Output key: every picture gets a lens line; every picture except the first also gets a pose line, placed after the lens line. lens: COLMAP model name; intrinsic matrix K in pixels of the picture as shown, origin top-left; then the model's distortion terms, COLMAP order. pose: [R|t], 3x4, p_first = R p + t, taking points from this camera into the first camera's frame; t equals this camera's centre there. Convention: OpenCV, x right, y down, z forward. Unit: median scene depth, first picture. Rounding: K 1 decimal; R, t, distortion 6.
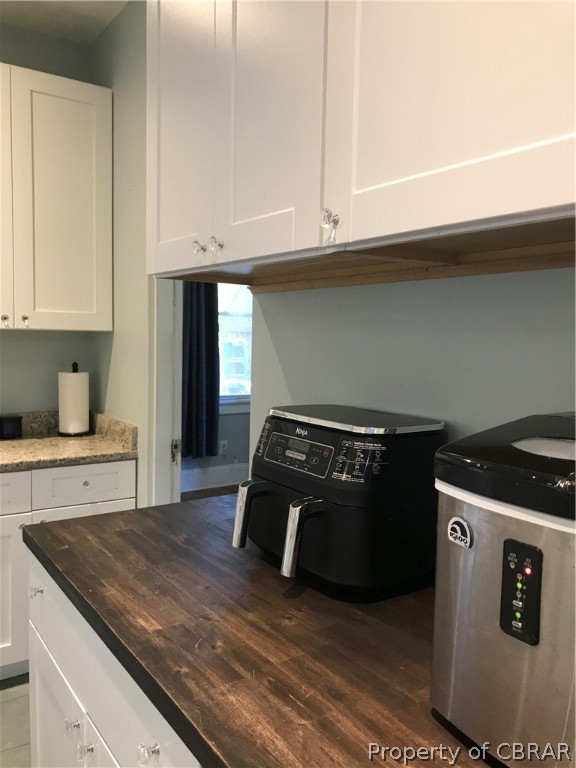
lens RADIAL K [[631.1, 0, 289.6], [0, 631.1, 388.5], [0, 0, 1]] dist [0.051792, -0.069331]
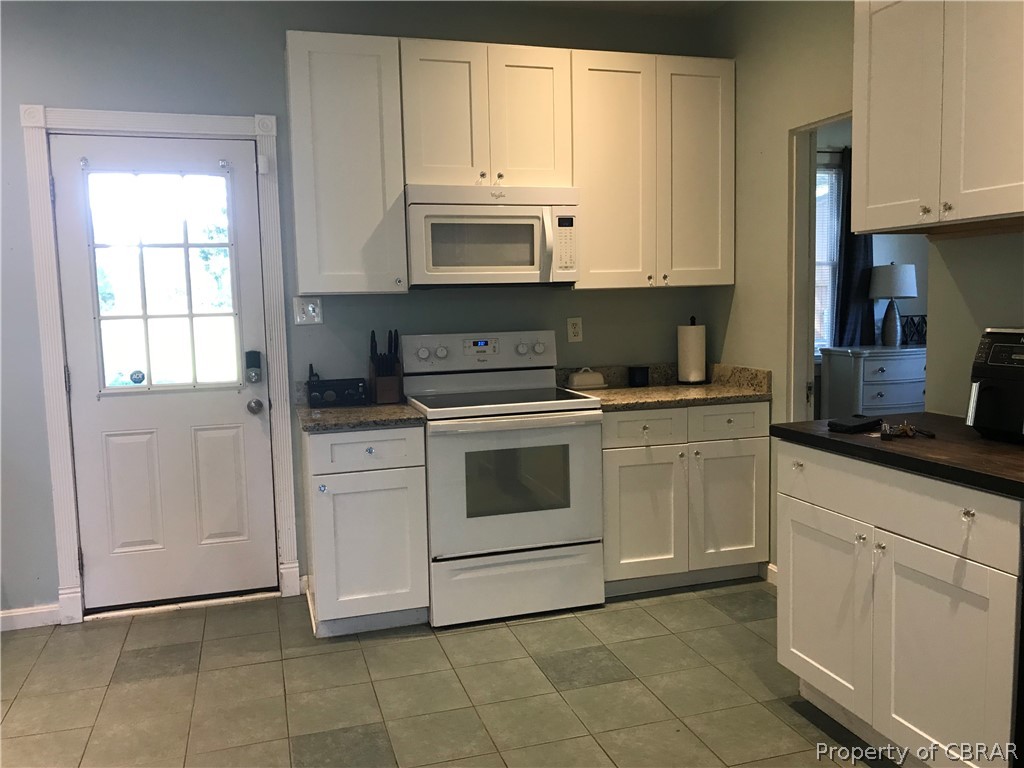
lens RADIAL K [[841.5, 0, 502.8], [0, 841.5, 374.2], [0, 0, 1]] dist [0.051792, -0.069331]
pose [[0.951277, -0.017982, -0.307814, -0.209212], [0.019399, 0.999811, 0.001543, 0.049735], [0.307728, -0.007439, 0.951445, -0.466784]]
